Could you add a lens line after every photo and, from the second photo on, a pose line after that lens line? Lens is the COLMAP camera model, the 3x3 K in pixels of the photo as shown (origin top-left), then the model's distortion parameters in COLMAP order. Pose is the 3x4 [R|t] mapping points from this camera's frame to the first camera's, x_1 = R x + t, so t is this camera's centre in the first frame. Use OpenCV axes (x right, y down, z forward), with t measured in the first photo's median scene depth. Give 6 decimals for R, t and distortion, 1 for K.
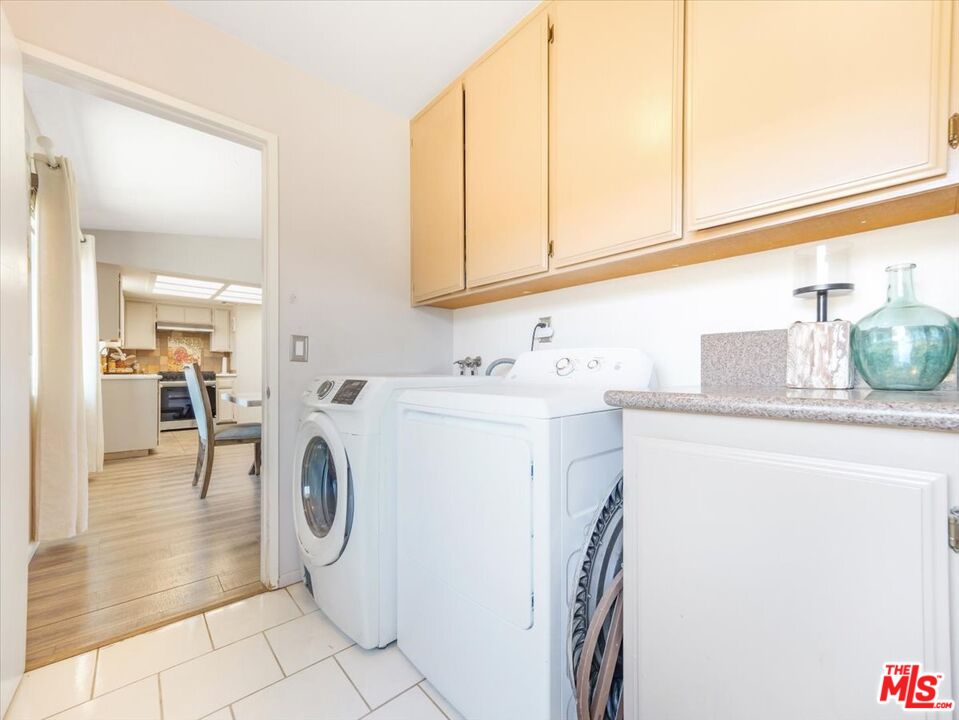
lens RADIAL K [[391.4, 0, 483.1], [0, 391.4, 371.4], [0, 0, 1]] dist [0.001320, 0.000027]
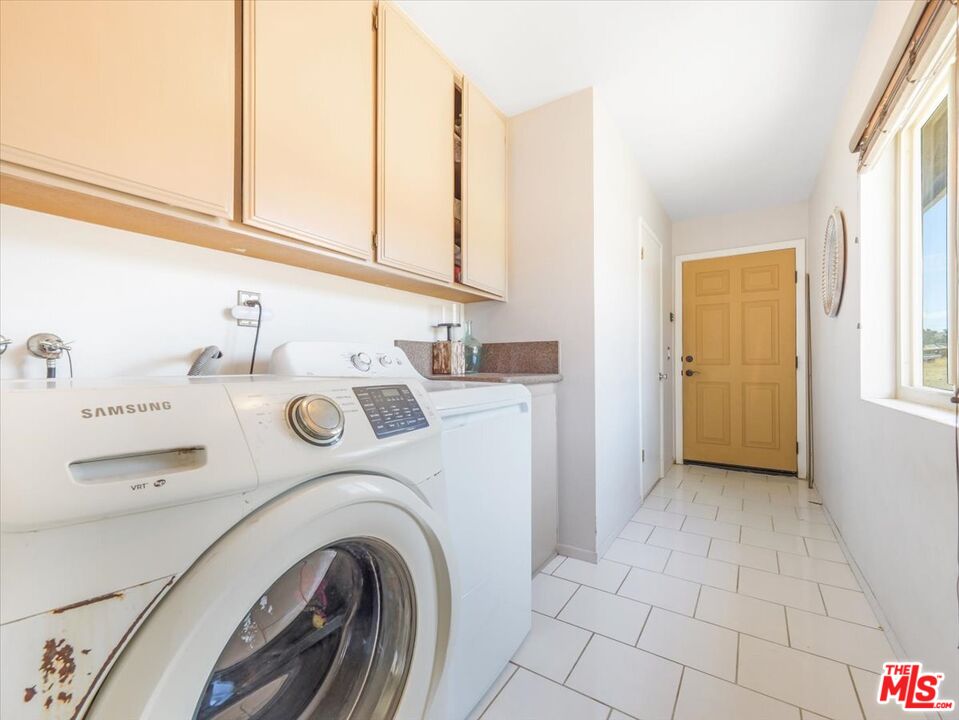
lens RADIAL K [[400.5, 0, 479.5], [0, 400.5, 360.0], [0, 0, 1]] dist [0.000579, -0.000191]
pose [[-0.249849, 0.011115, 0.968221, -1.199879], [0.002181, 0.999938, -0.010916, -0.005795], [-0.968282, -0.000616, -0.249858, 1.403261]]
